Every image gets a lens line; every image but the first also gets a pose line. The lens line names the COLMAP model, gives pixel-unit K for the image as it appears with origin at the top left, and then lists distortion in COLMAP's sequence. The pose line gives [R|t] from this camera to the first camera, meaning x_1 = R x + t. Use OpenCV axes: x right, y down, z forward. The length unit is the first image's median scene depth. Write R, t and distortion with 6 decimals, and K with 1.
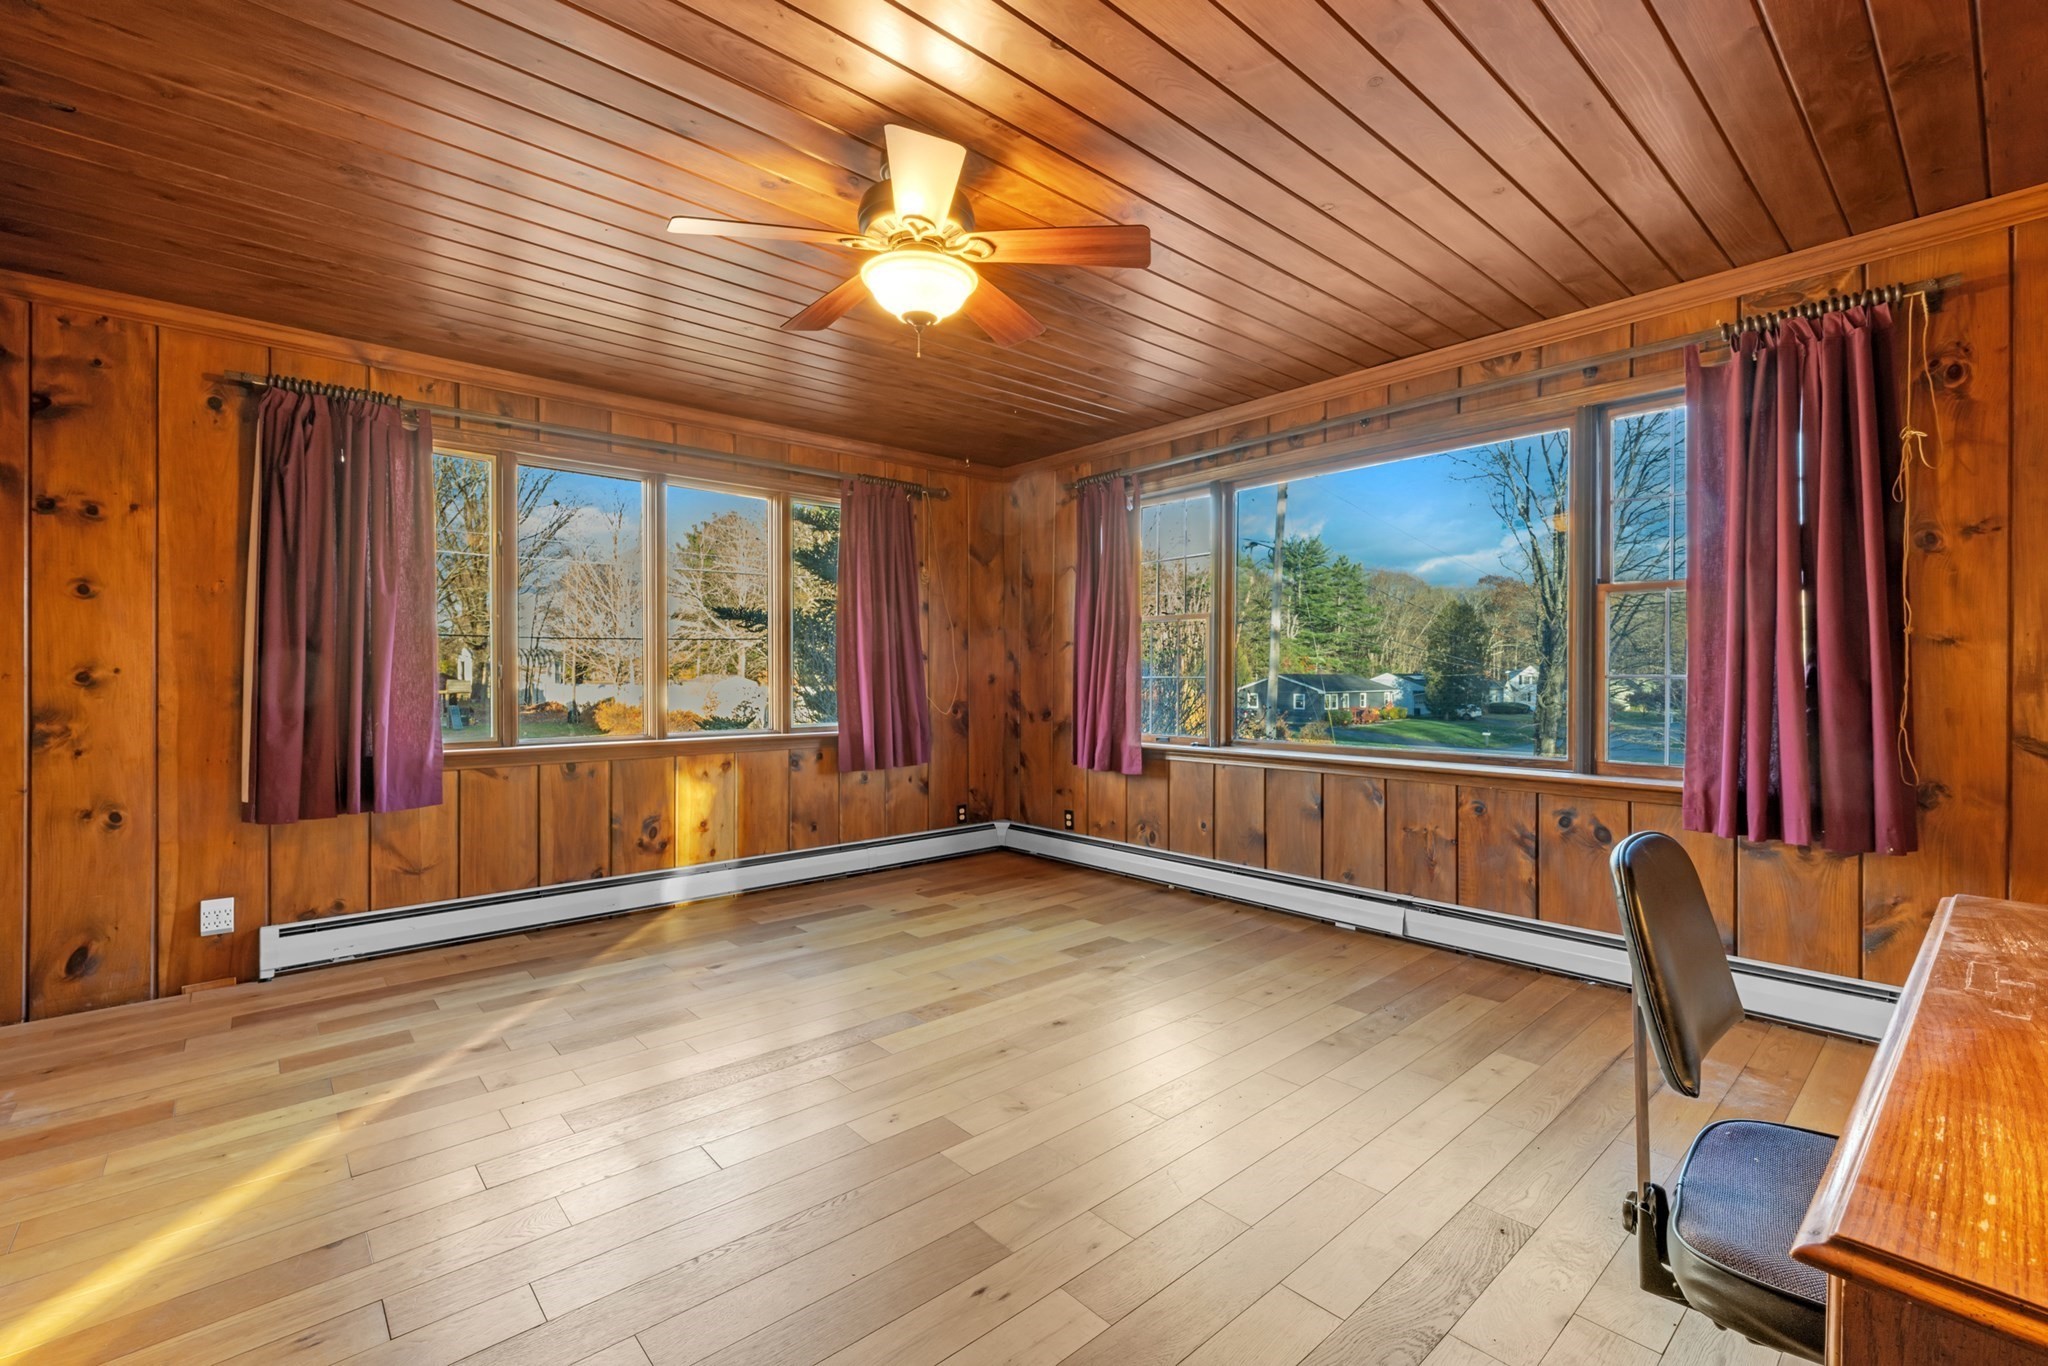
lens RADIAL K [[869.4, 0, 1014.3], [0, 869.4, 675.8], [0, 0, 1]] dist [0.001473, 0.000042]
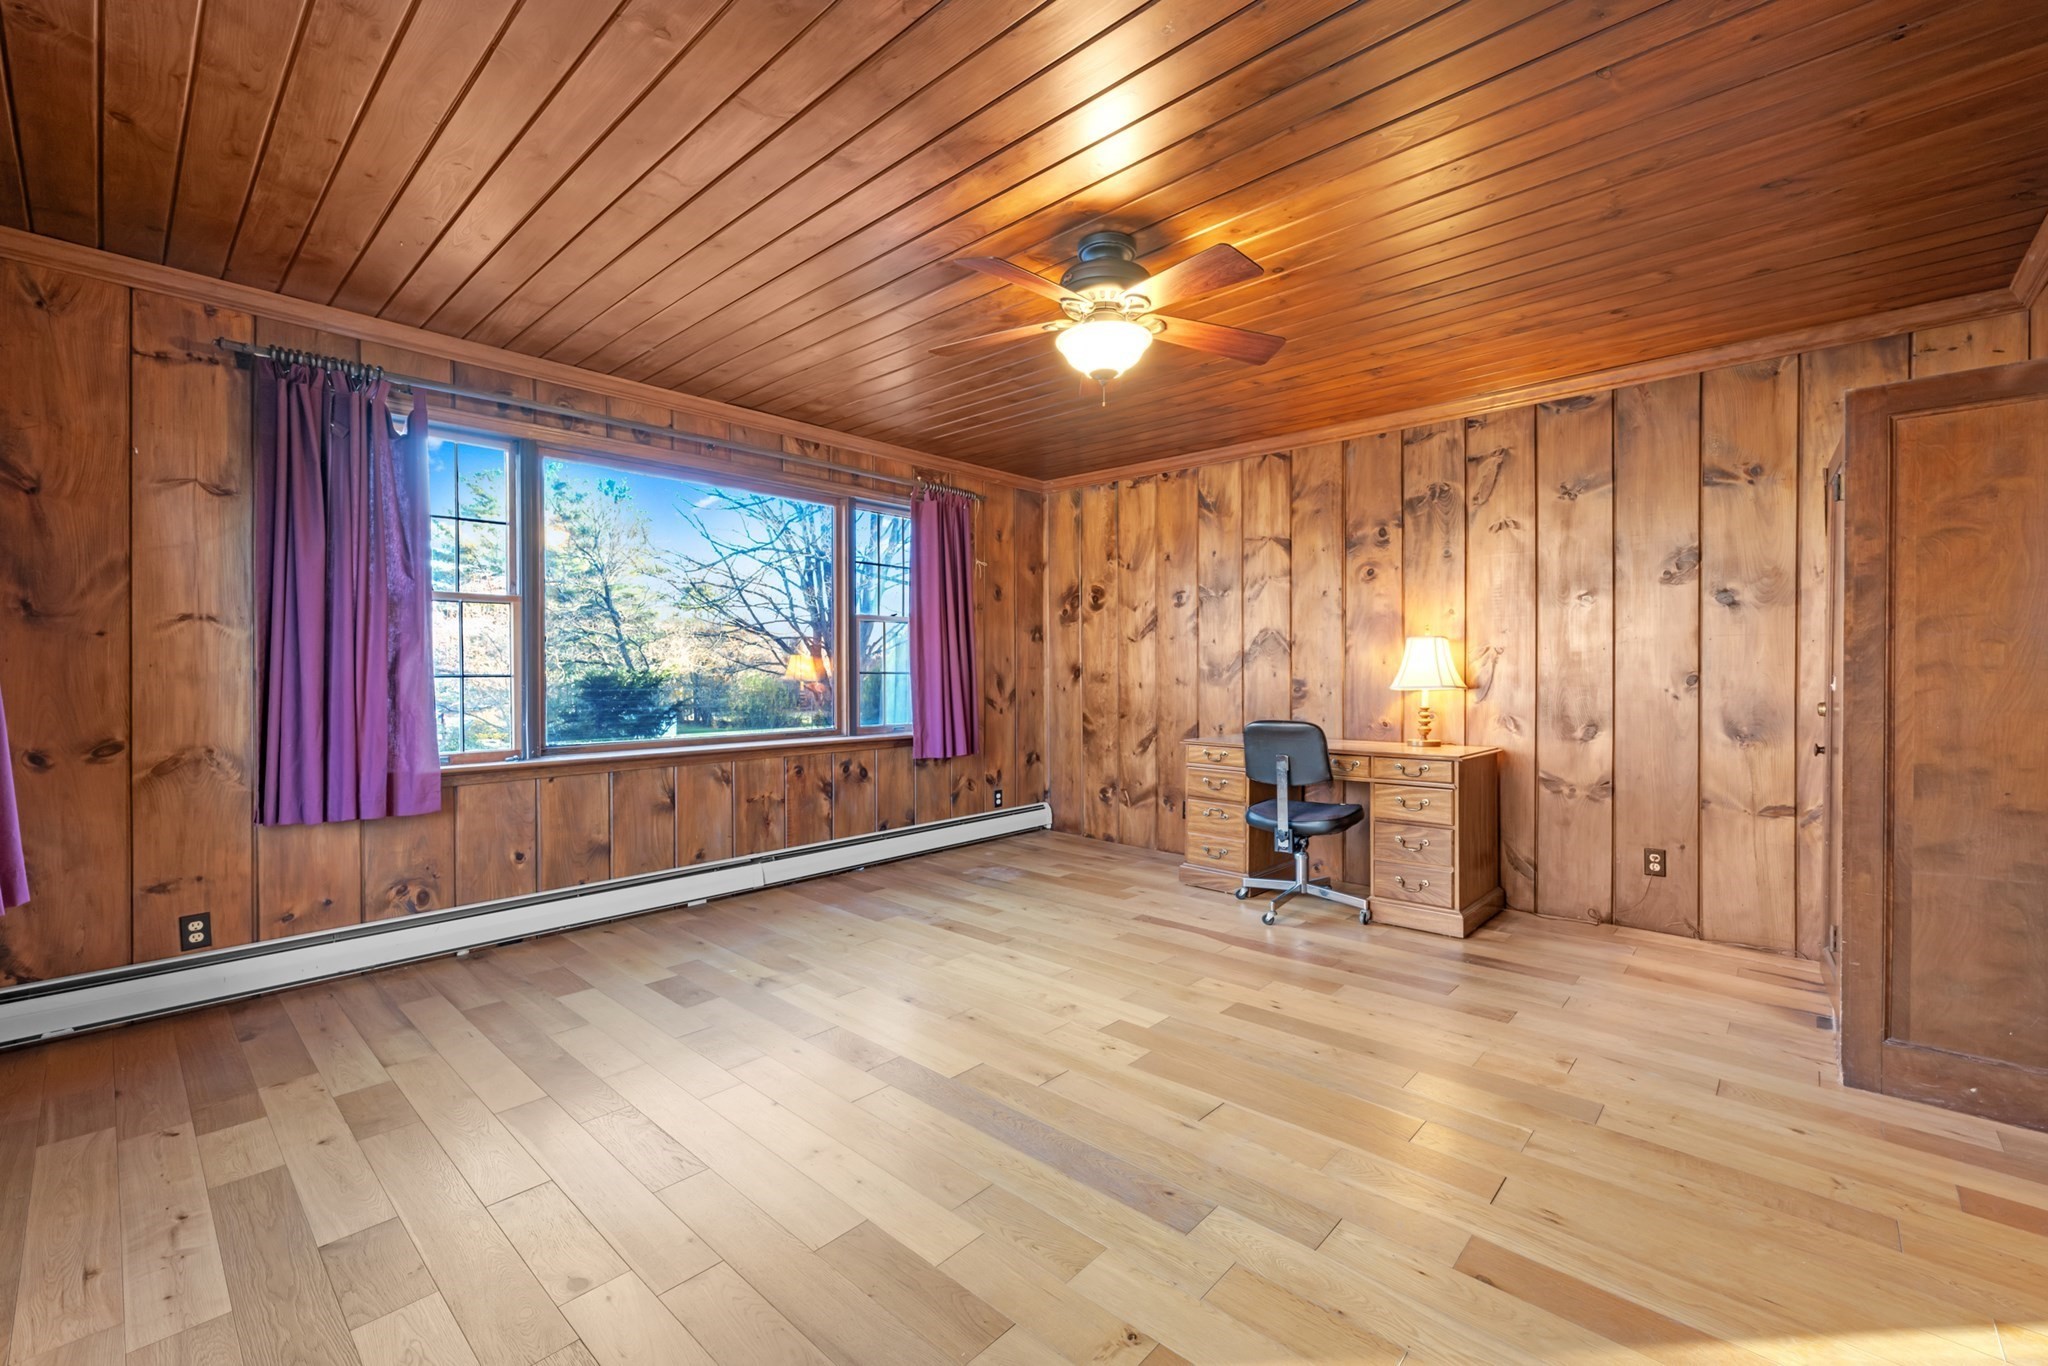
lens RADIAL K [[869.4, 0, 1014.3], [0, 869.4, 675.8], [0, 0, 1]] dist [0.001473, 0.000042]
pose [[-0.104175, -0.004181, 0.994550, -0.791885], [0.002769, 0.999986, 0.004494, -0.000100], [-0.994555, 0.003222, -0.104162, 0.765178]]
